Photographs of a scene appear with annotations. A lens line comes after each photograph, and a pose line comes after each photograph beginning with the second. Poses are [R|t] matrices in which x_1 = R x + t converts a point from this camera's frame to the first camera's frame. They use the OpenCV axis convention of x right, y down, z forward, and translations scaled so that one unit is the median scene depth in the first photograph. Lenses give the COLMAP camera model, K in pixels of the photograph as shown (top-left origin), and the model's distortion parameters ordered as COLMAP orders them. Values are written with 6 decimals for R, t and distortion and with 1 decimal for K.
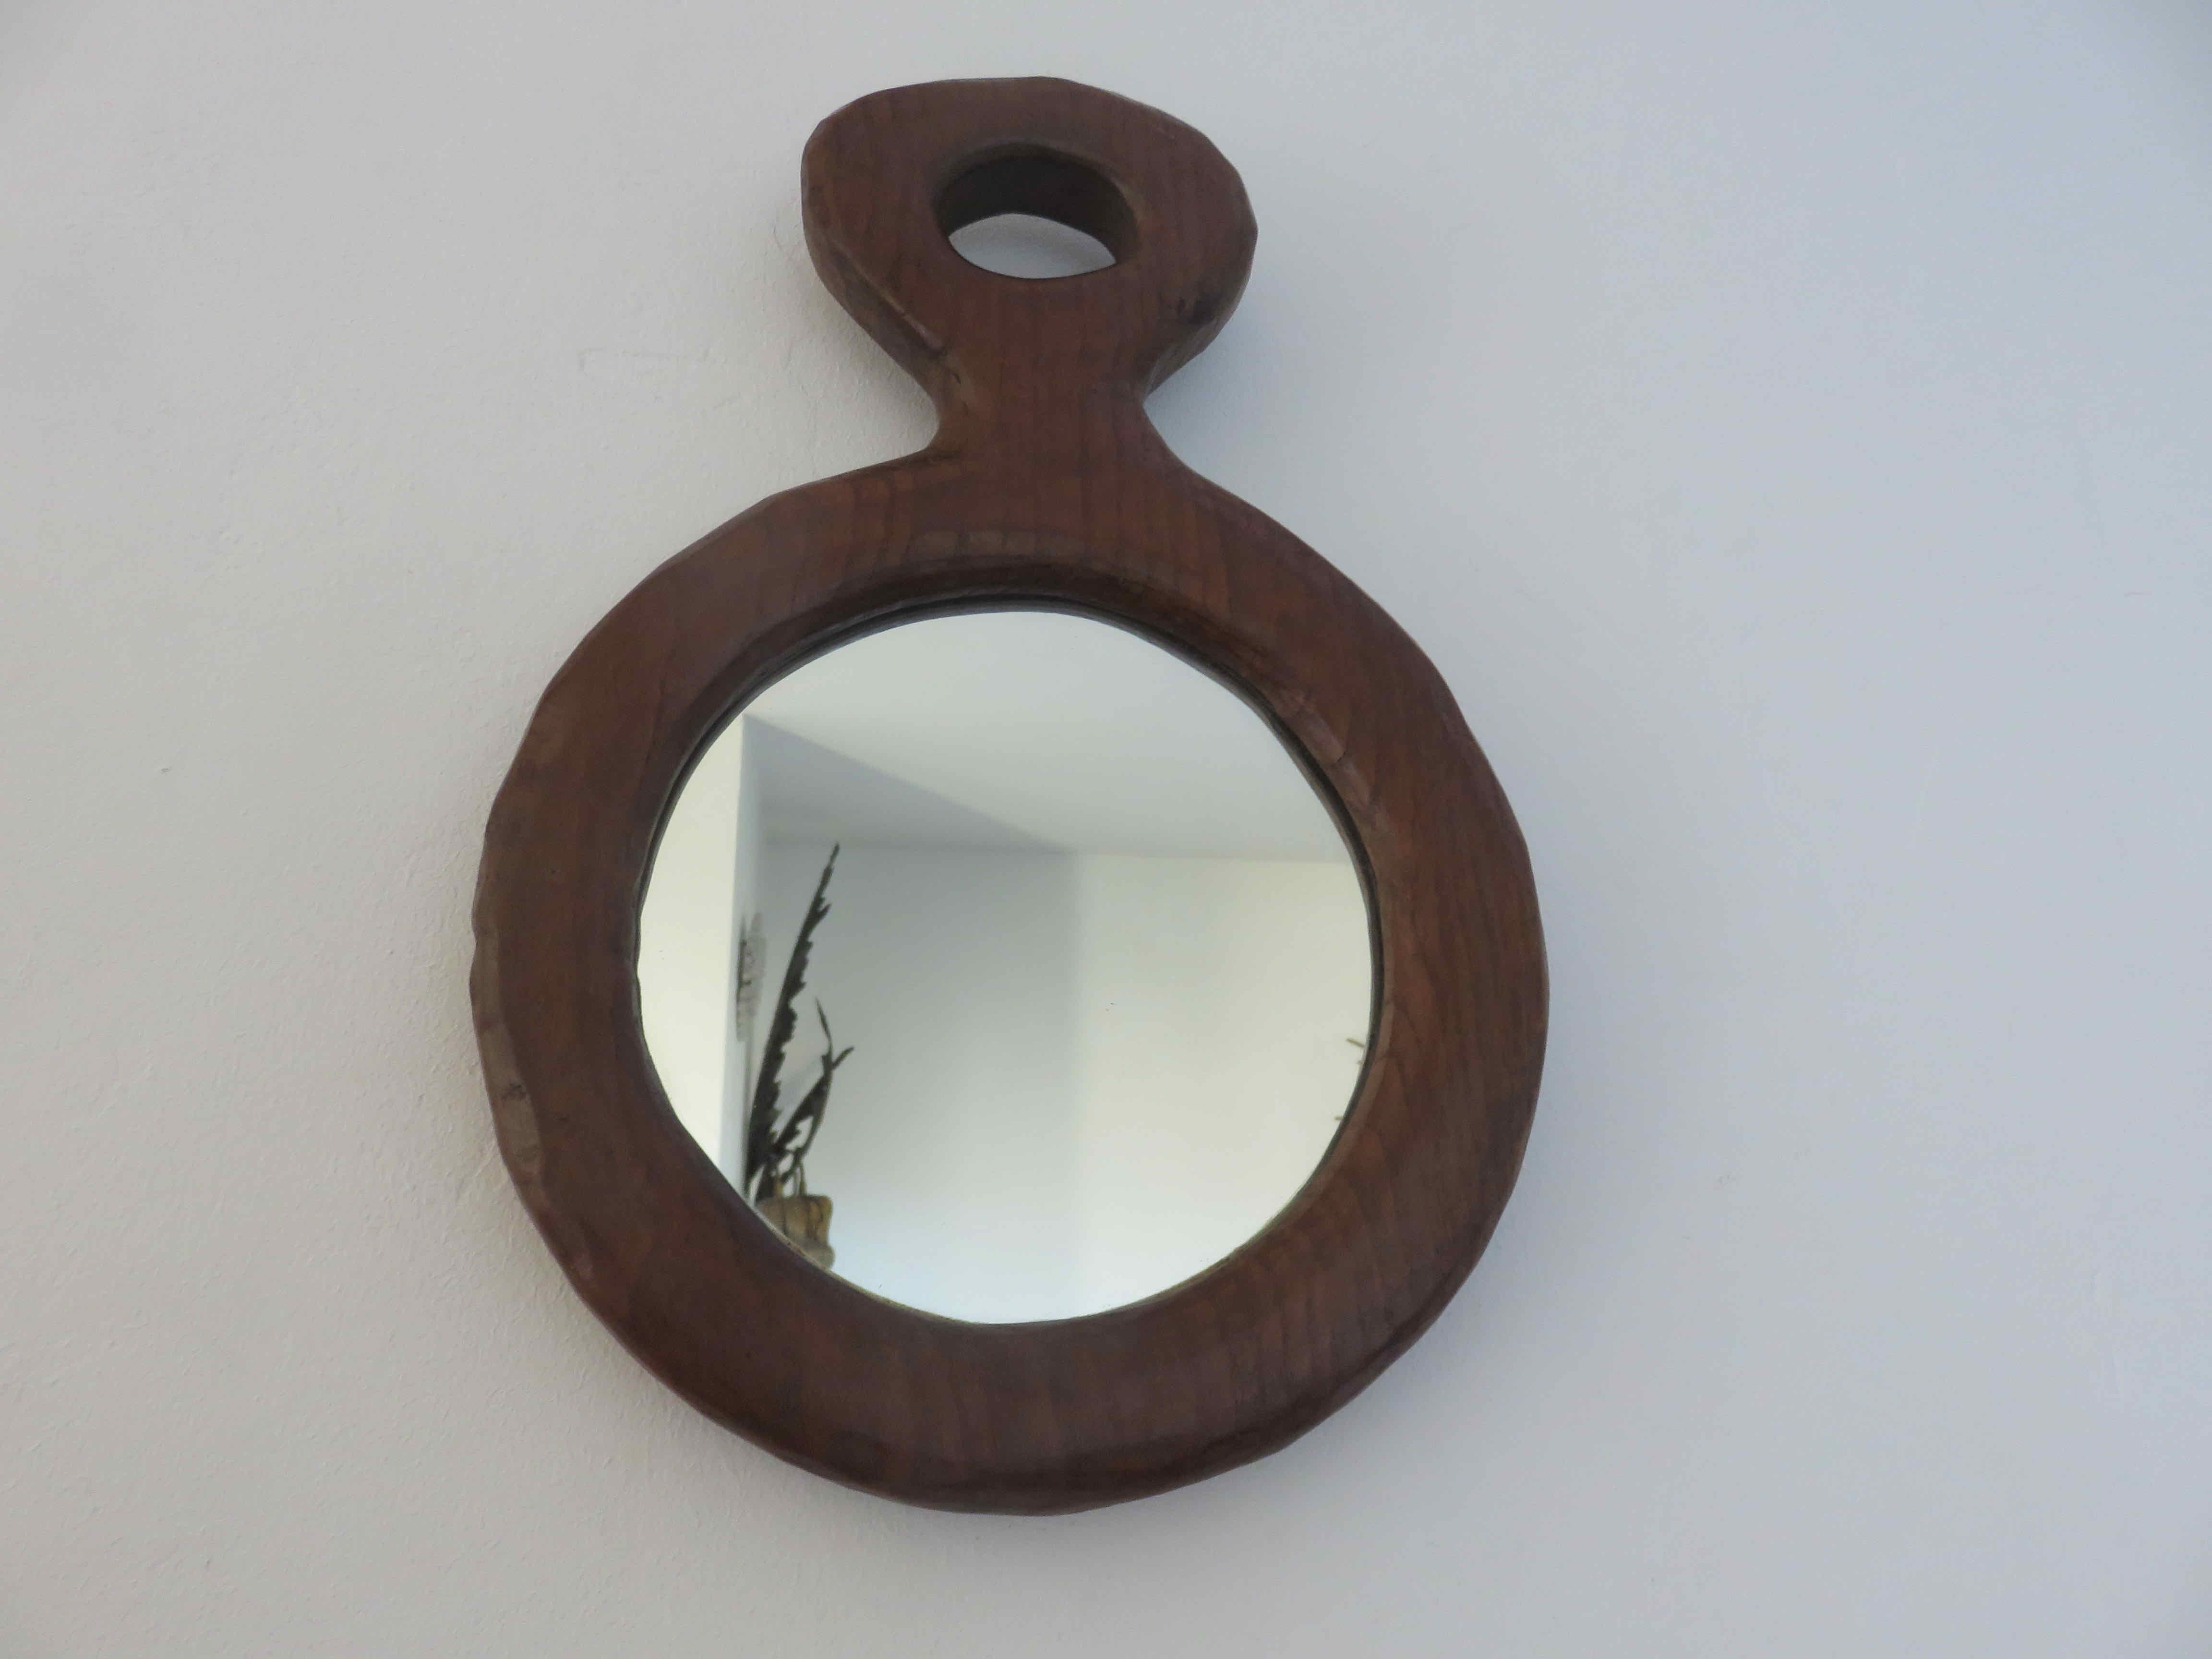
lens RADIAL K [[1692.6, 0, 1094.5], [0, 1692.6, 831.0], [0, 0, 1]] dist [-0.011654, 0.007685]
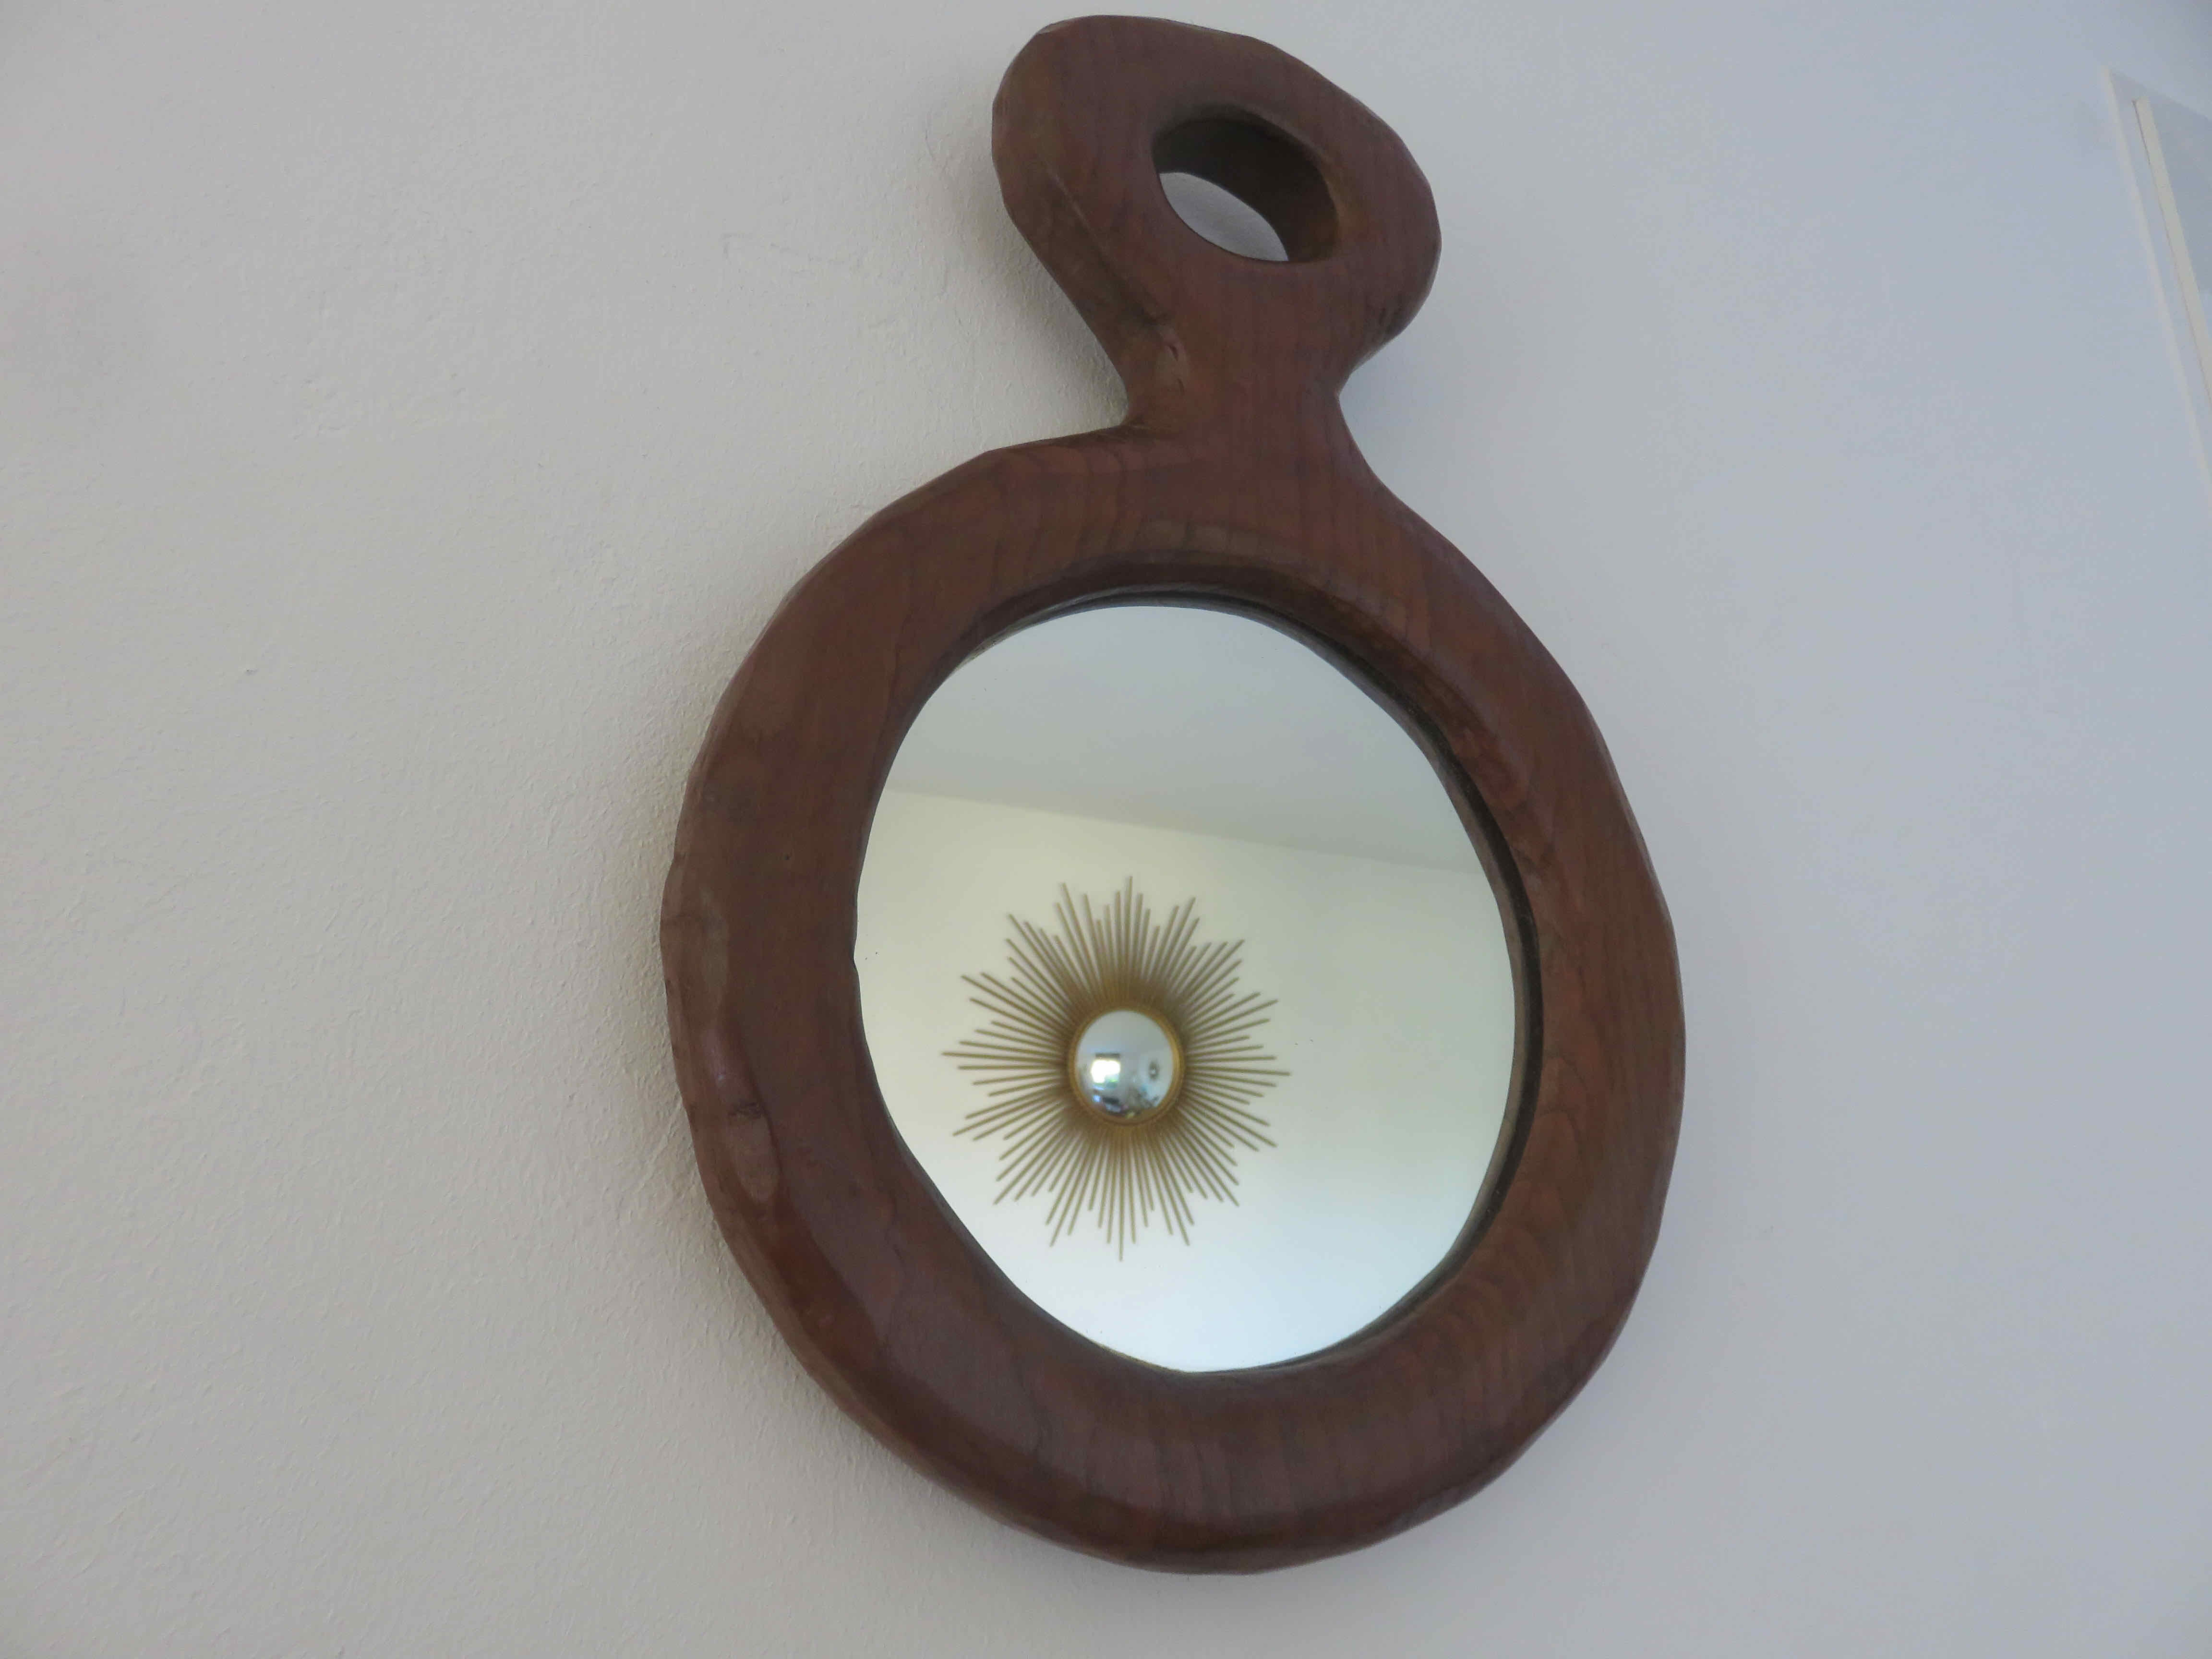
lens RADIAL K [[1676.0, 0, 1106.0], [0, 1676.0, 829.5], [0, 0, 1]] dist [-0.014879, 0.005090]
pose [[0.956351, 0.102128, 0.273794, -0.361675], [-0.115450, 0.992767, 0.032948, -0.034174], [-0.268448, -0.063119, 0.961224, 0.112115]]
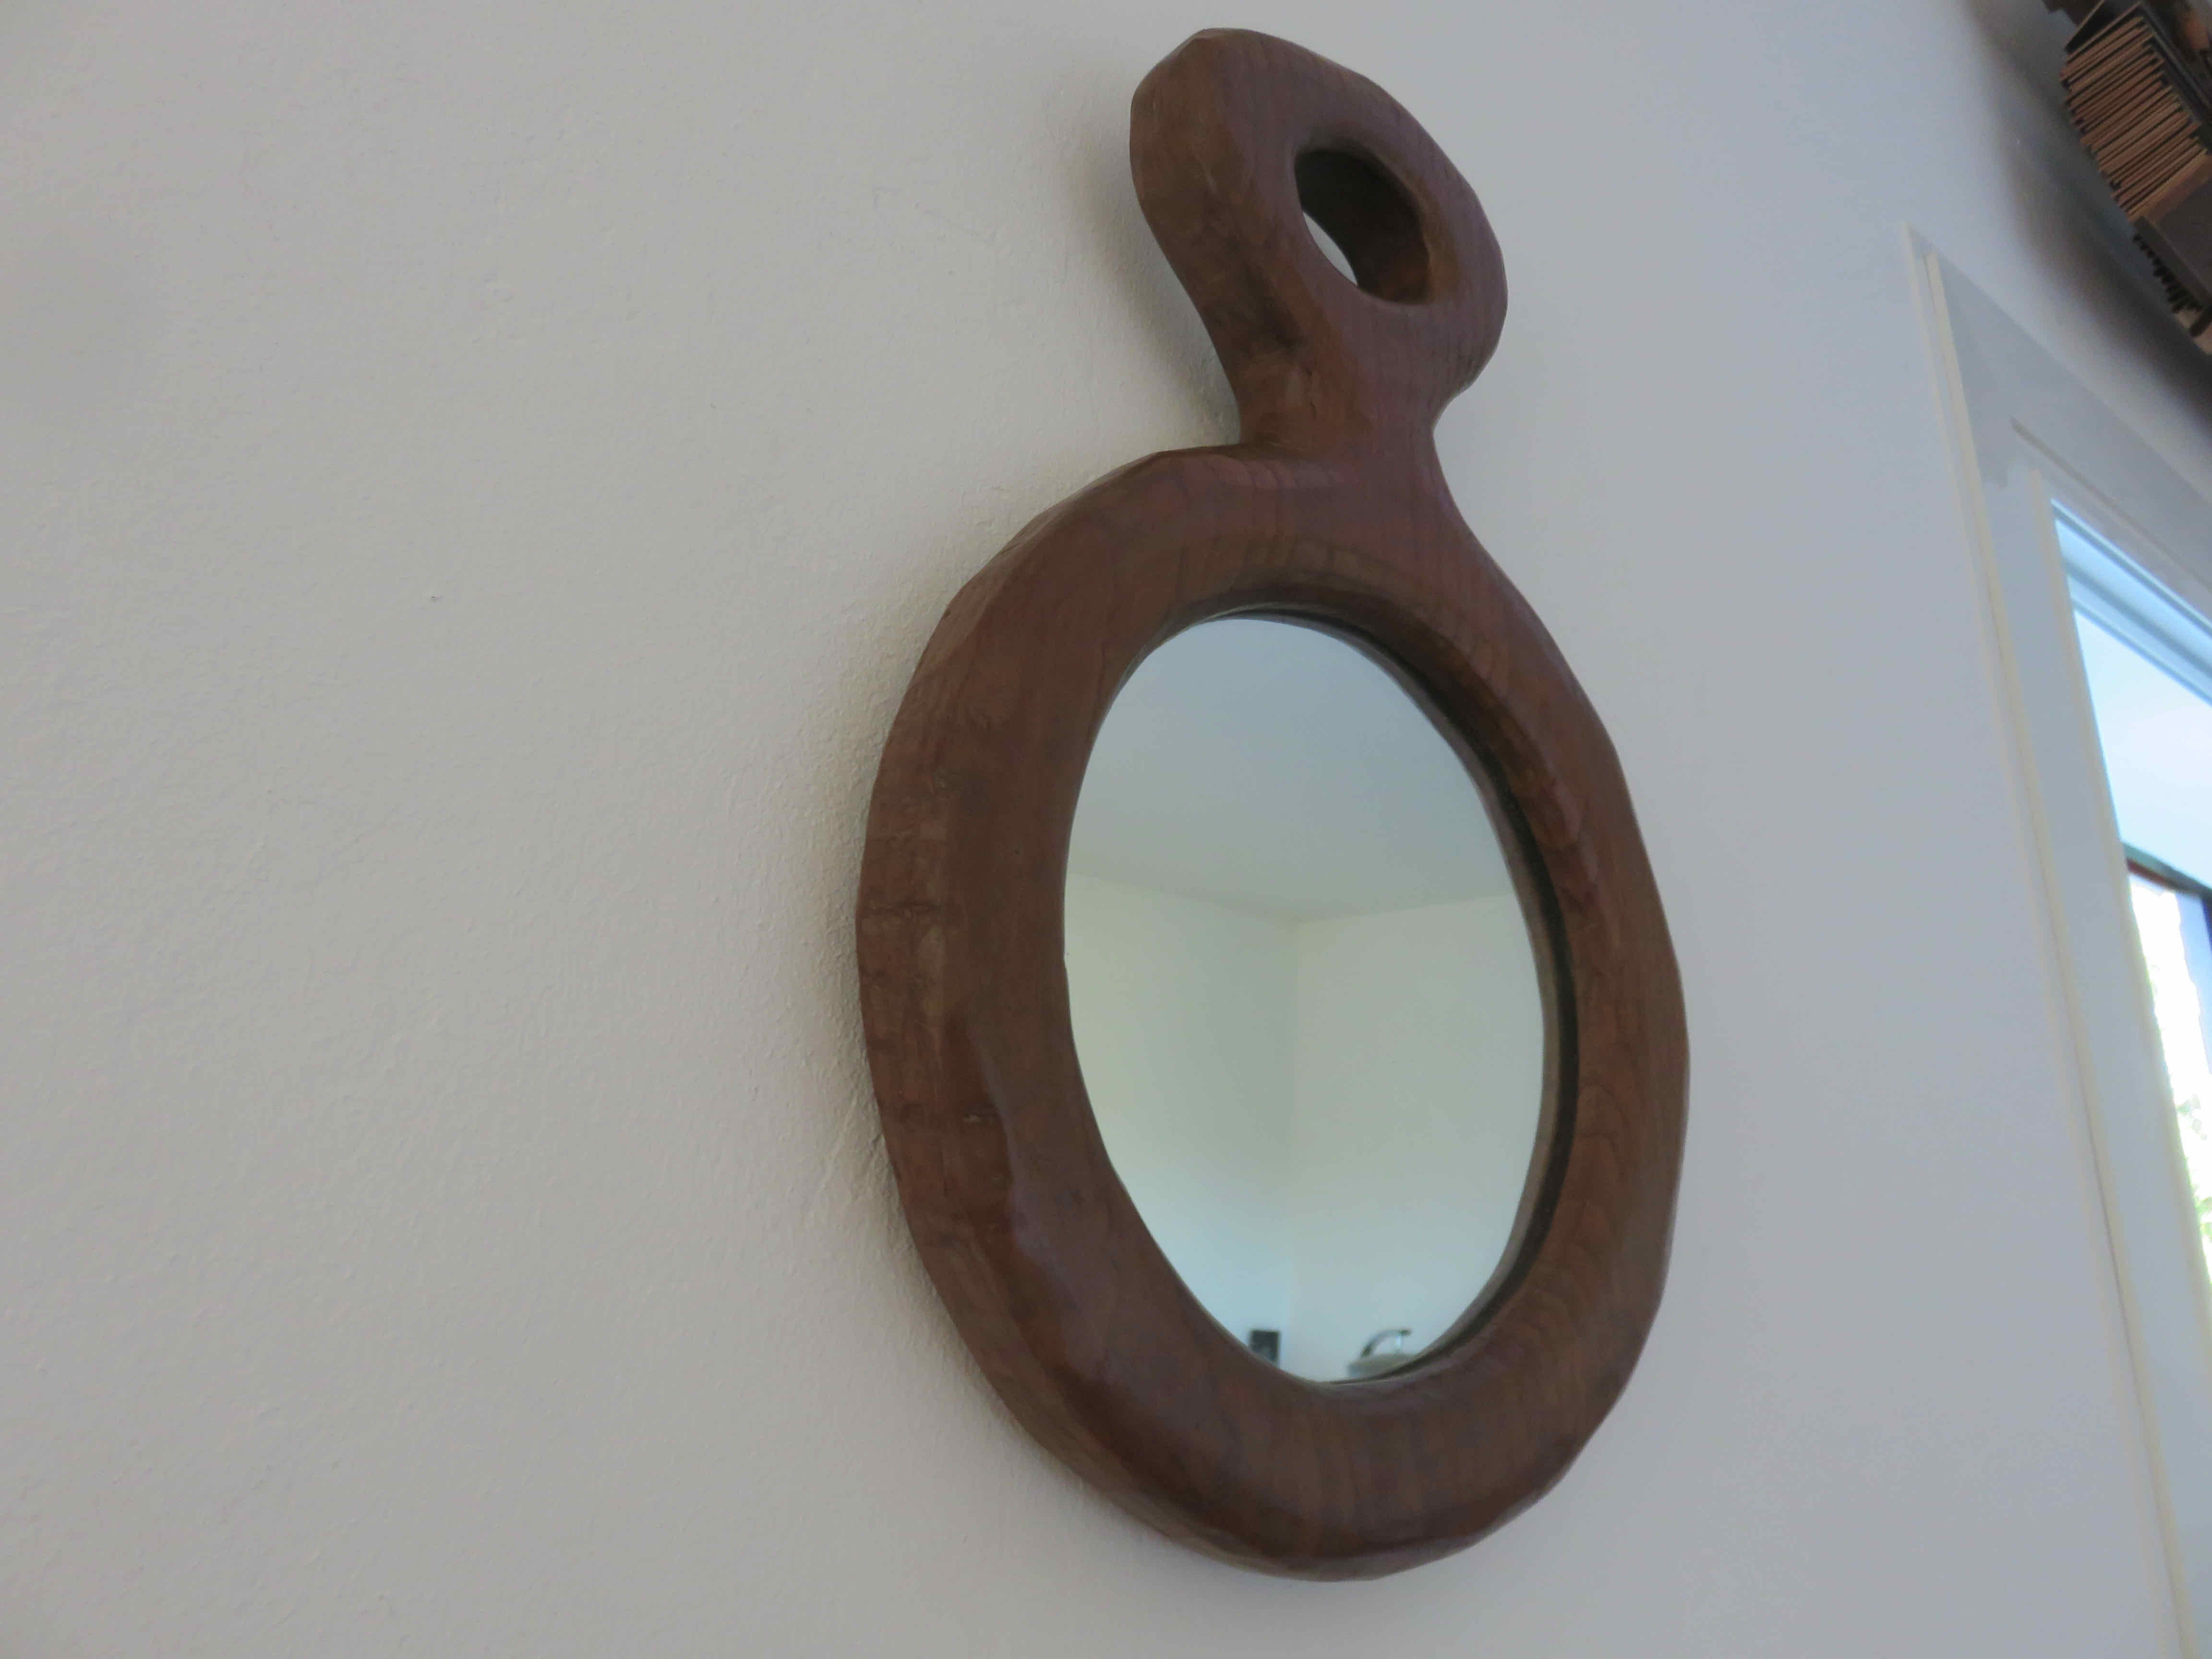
lens RADIAL K [[1676.0, 0, 1106.0], [0, 1676.0, 829.5], [0, 0, 1]] dist [-0.014879, 0.005090]
pose [[0.854810, 0.171971, 0.489618, -0.625110], [-0.196300, 0.980542, -0.001685, 0.005336], [-0.480381, -0.094671, 0.871935, 0.226192]]
